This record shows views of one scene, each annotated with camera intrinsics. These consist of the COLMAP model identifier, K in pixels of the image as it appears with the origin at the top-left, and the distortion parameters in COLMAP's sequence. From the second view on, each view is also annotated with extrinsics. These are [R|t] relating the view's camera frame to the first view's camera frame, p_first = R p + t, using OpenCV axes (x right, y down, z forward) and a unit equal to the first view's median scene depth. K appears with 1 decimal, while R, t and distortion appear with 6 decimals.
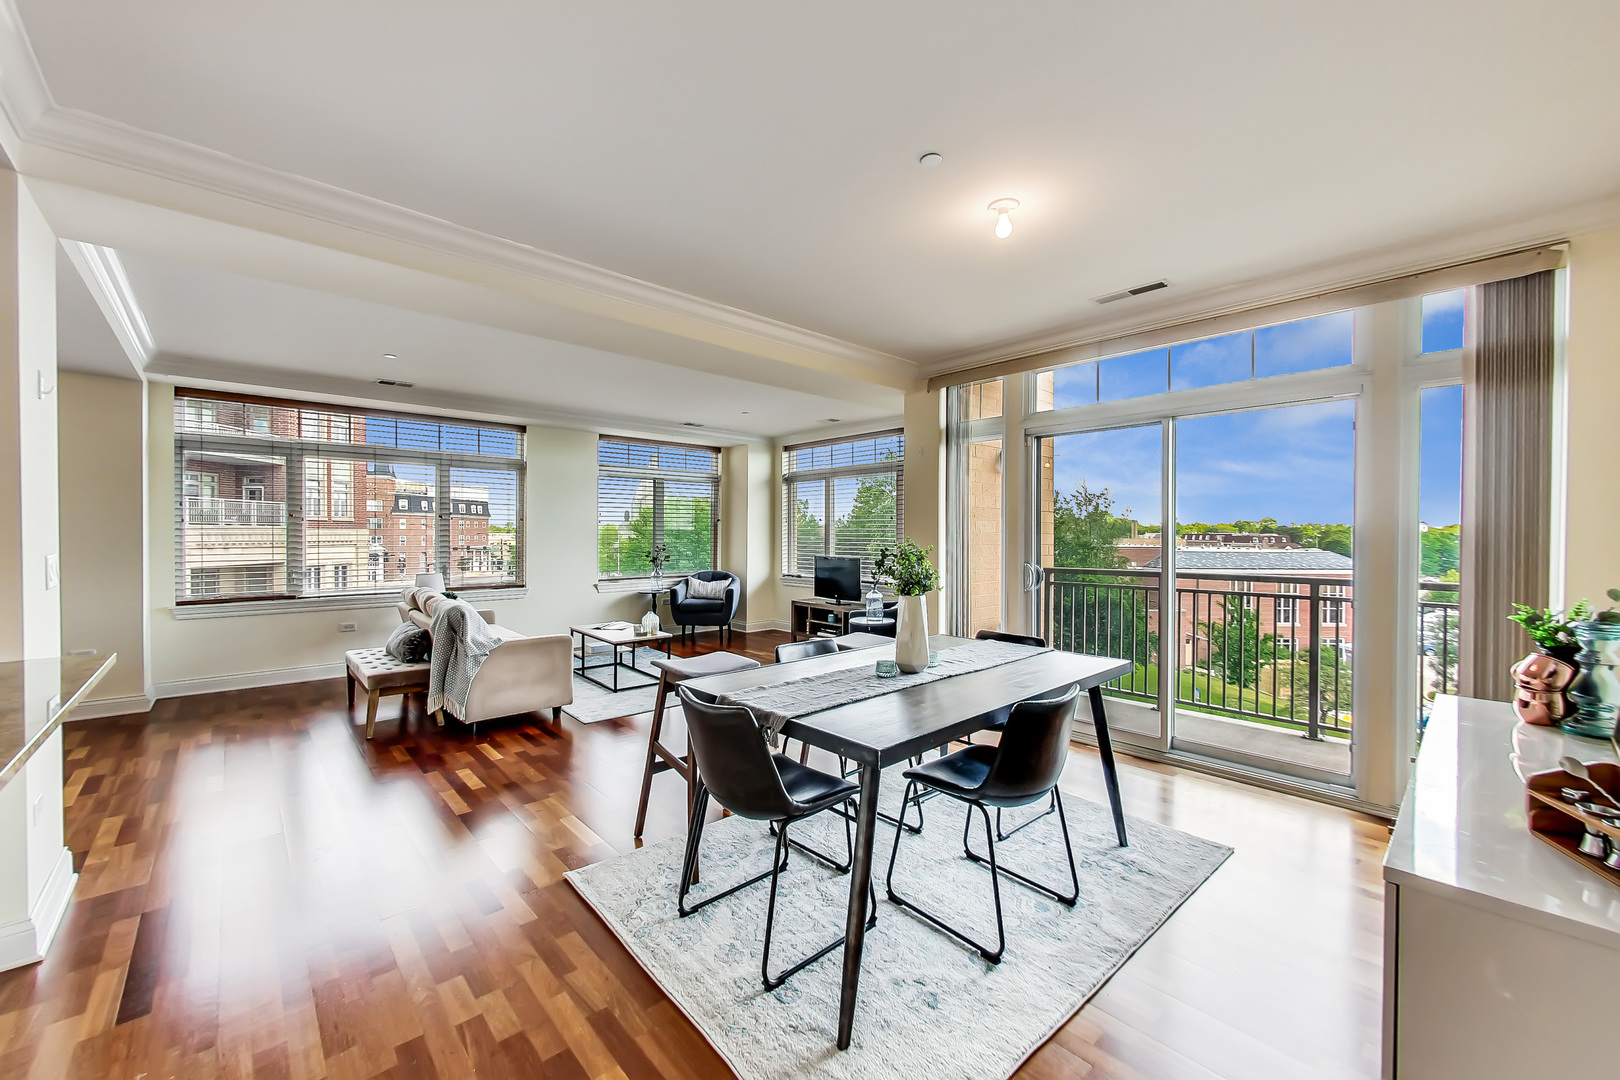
lens RADIAL K [[630.7, 0, 814.9], [0, 630.7, 536.7], [0, 0, 1]] dist [0.001331, -0.000883]
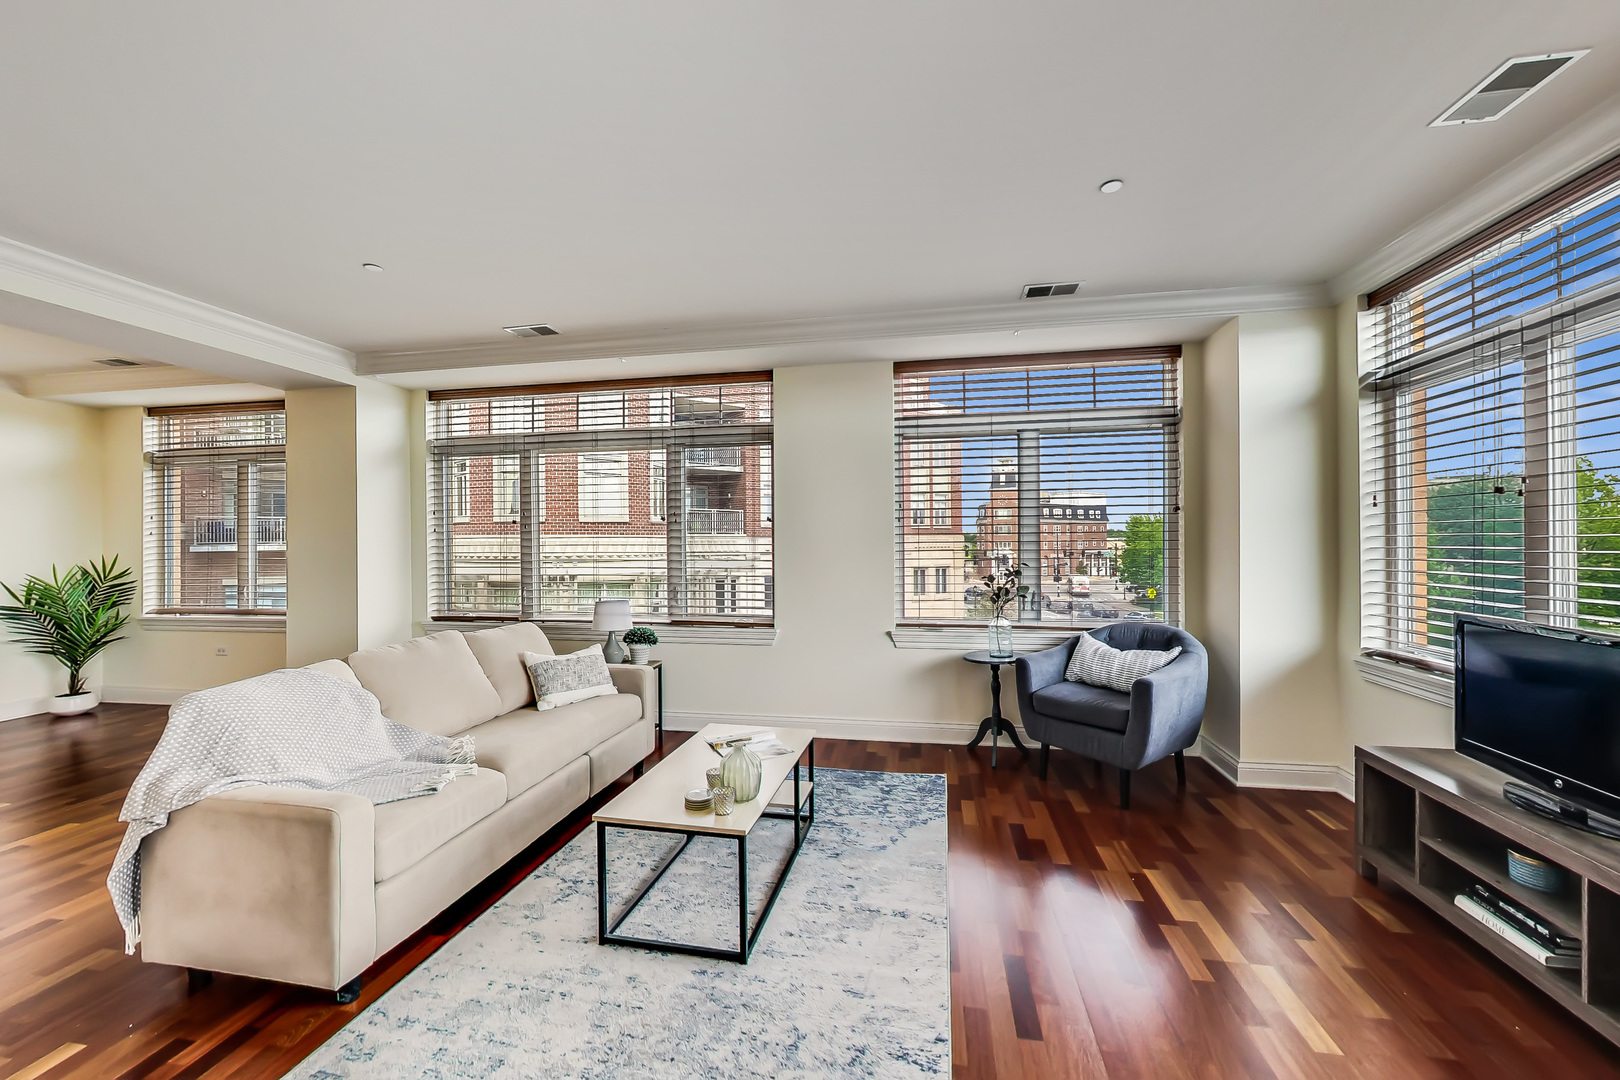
lens RADIAL K [[630.7, 0, 809.2], [0, 630.7, 539.4], [0, 0, 1]] dist [0.001331, -0.000883]
pose [[0.597036, -0.007346, -0.802181, 0.056702], [0.005188, 0.999973, -0.005296, -0.003454], [0.802198, -0.001000, 0.597057, 0.604447]]
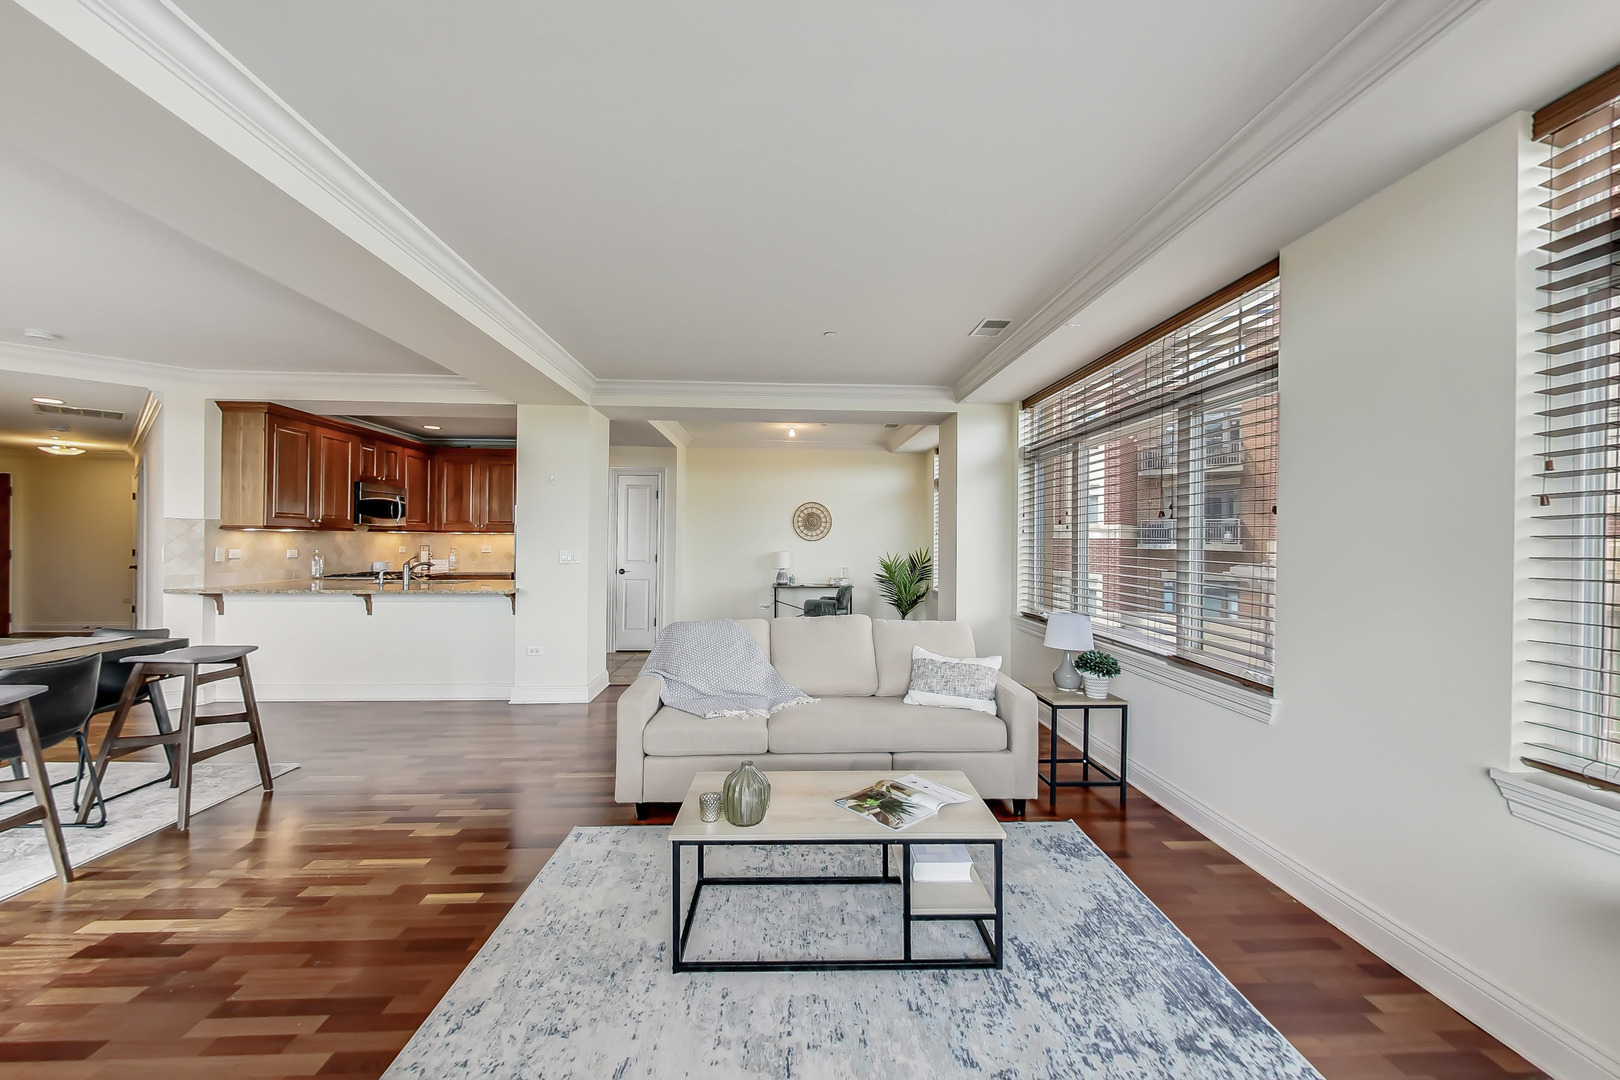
lens RADIAL K [[630.7, 0, 813.0], [0, 630.7, 537.2], [0, 0, 1]] dist [0.001331, -0.000883]
pose [[-0.638119, -0.010067, -0.769872, -0.007967], [-0.013219, 0.999910, -0.002117, -0.006235], [0.769825, 0.008826, -0.638194, 0.947300]]
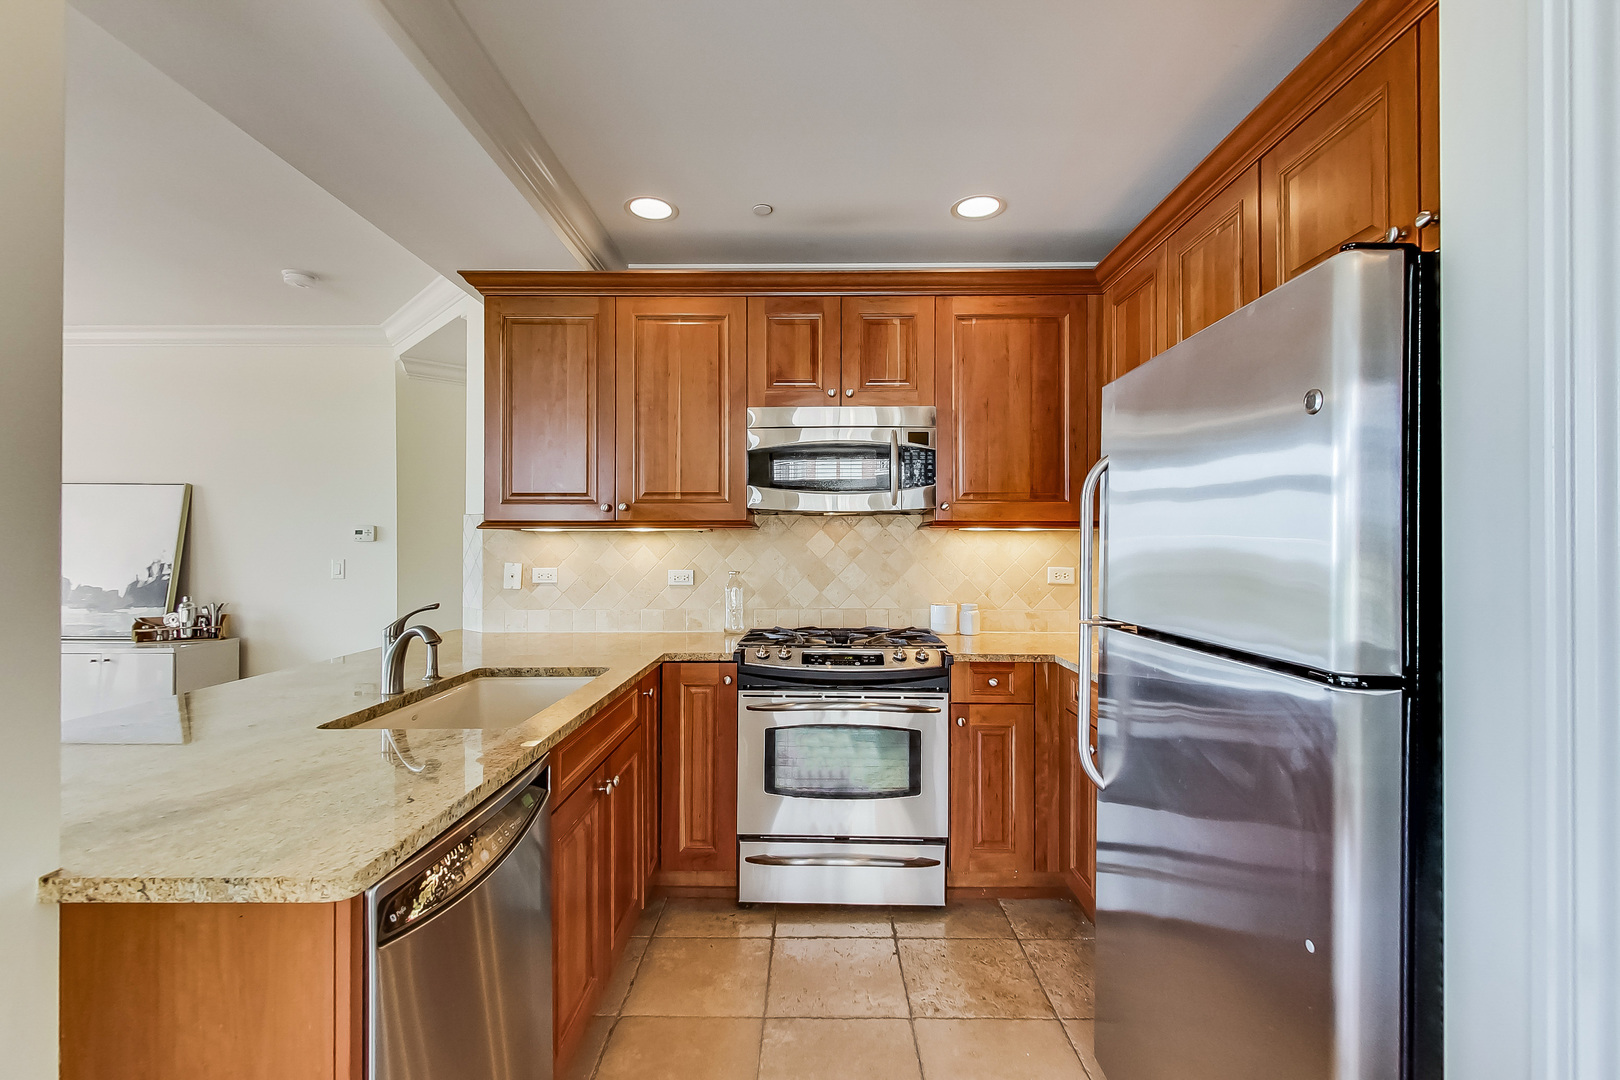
lens RADIAL K [[728.2, 0, 811.6], [0, 728.2, 536.0], [0, 0, 1]] dist [0.001018, -0.001440]
pose [[-0.729842, 0.004793, 0.683599, -0.561020], [0.004382, 0.999988, -0.002332, -0.002664], [-0.683602, 0.001294, -0.729854, 0.213668]]
